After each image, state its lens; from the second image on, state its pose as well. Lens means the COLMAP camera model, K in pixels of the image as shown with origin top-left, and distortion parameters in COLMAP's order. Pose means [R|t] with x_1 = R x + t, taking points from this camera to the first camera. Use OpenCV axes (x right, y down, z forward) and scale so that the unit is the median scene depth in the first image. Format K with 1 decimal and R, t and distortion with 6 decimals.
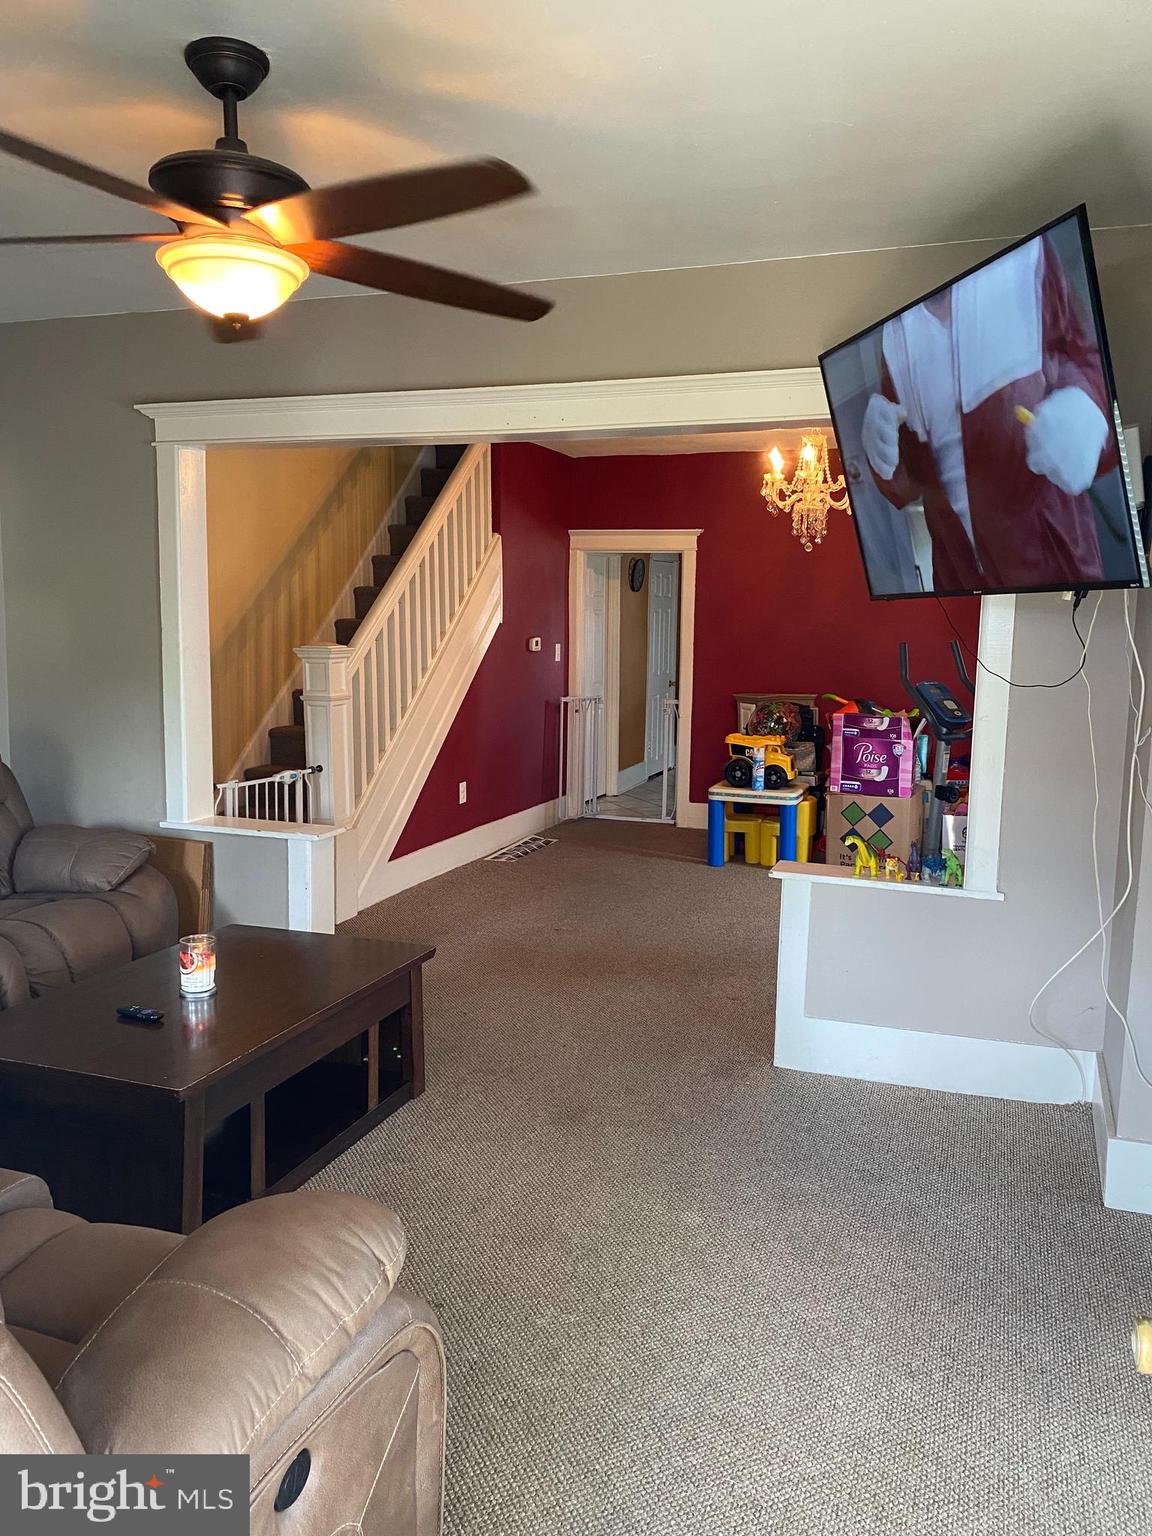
lens RADIAL K [[1173.2, 0, 598.0], [0, 1173.2, 760.3], [0, 0, 1]] dist [0.188926, -0.425498]
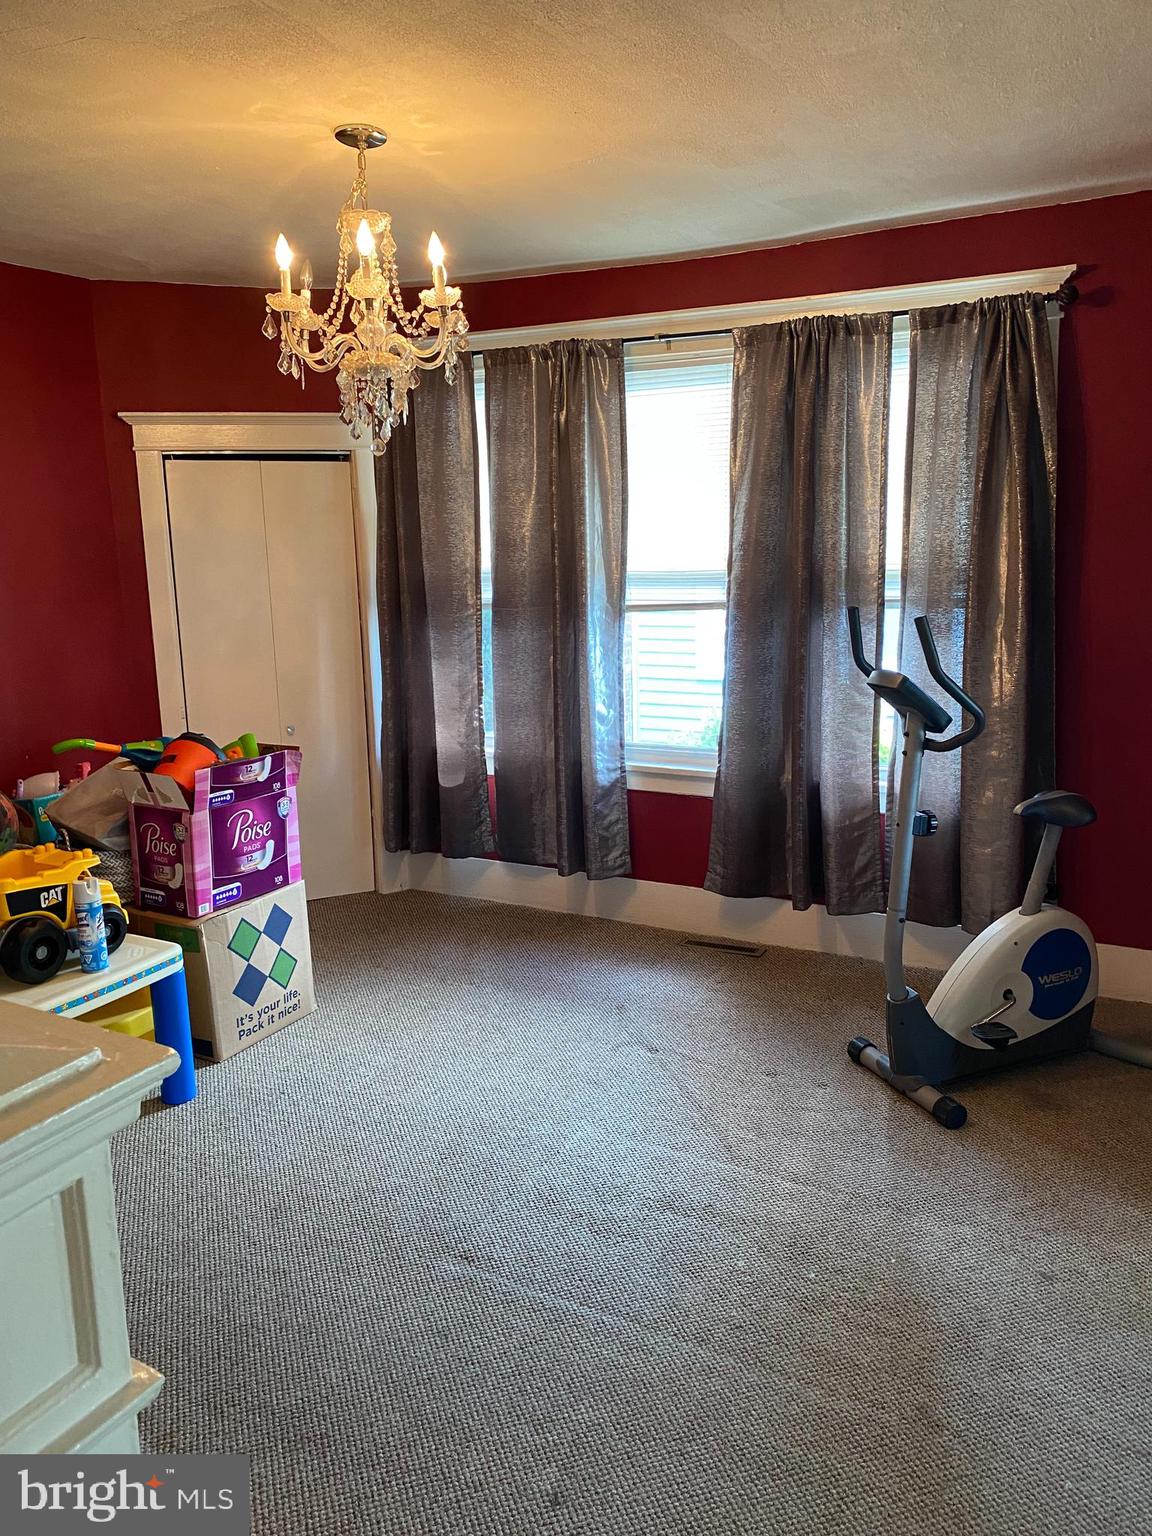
lens RADIAL K [[1173.2, 0, 598.0], [0, 1173.2, 760.3], [0, 0, 1]] dist [0.188926, -0.425498]
pose [[0.159816, -0.211987, 0.964116, -0.271025], [0.151871, 0.970322, 0.188177, -0.113526], [-0.975394, 0.116348, 0.187268, 0.712201]]
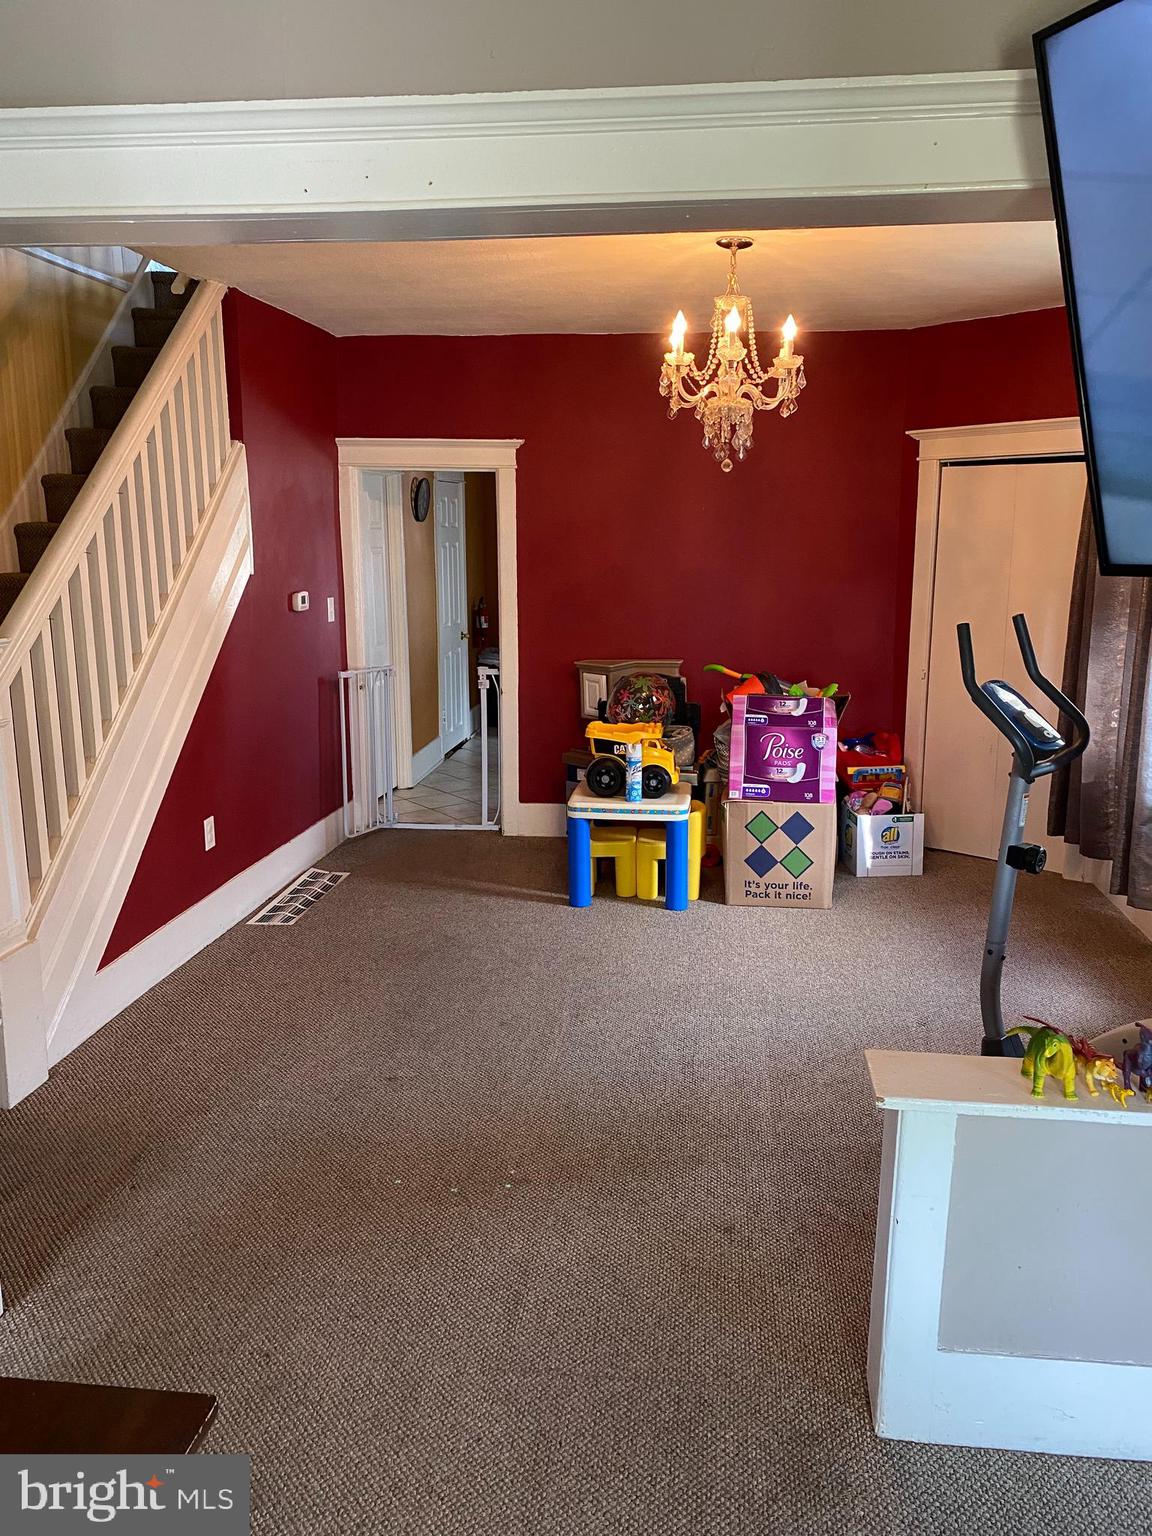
lens RADIAL K [[1173.2, 0, 598.0], [0, 1173.2, 760.3], [0, 0, 1]] dist [0.188926, -0.425498]
pose [[0.974451, -0.052843, 0.218296, -0.045343], [0.038126, 0.996741, 0.071087, -0.053251], [-0.221341, -0.060948, 0.973290, 0.292178]]
